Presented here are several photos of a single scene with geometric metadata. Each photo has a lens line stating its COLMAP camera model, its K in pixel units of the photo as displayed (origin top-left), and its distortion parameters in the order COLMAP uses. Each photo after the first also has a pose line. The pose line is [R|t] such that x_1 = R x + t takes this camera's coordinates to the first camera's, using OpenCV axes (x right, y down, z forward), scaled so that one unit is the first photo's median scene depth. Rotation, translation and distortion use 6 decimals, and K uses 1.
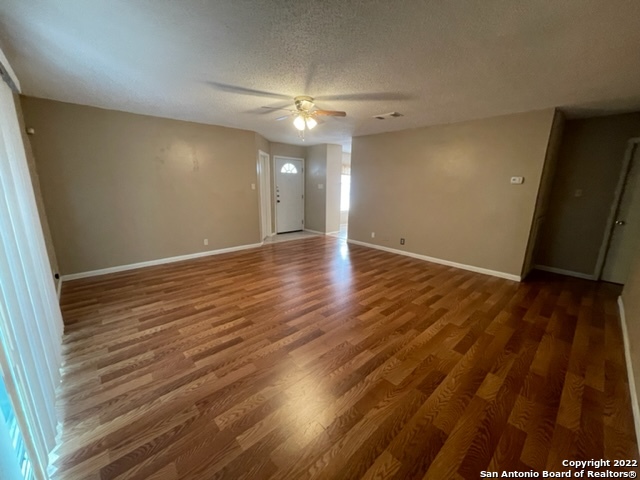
lens RADIAL K [[255.3, 0, 318.8], [0, 255.3, 241.1], [0, 0, 1]] dist [0.003117, -0.001540]
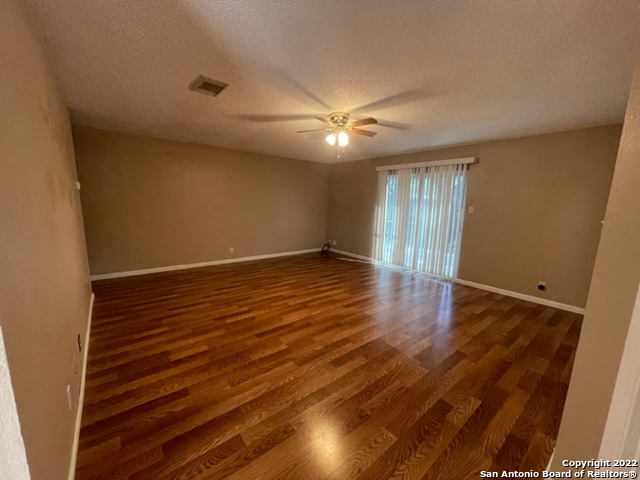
lens RADIAL K [[255.3, 0, 318.3], [0, 255.3, 240.9], [0, 0, 1]] dist [0.003117, -0.001540]
pose [[-0.997456, -0.047333, 0.053303, -0.048963], [-0.024164, 0.927973, 0.371864, -0.418122], [-0.067065, 0.369630, -0.926756, 1.851754]]
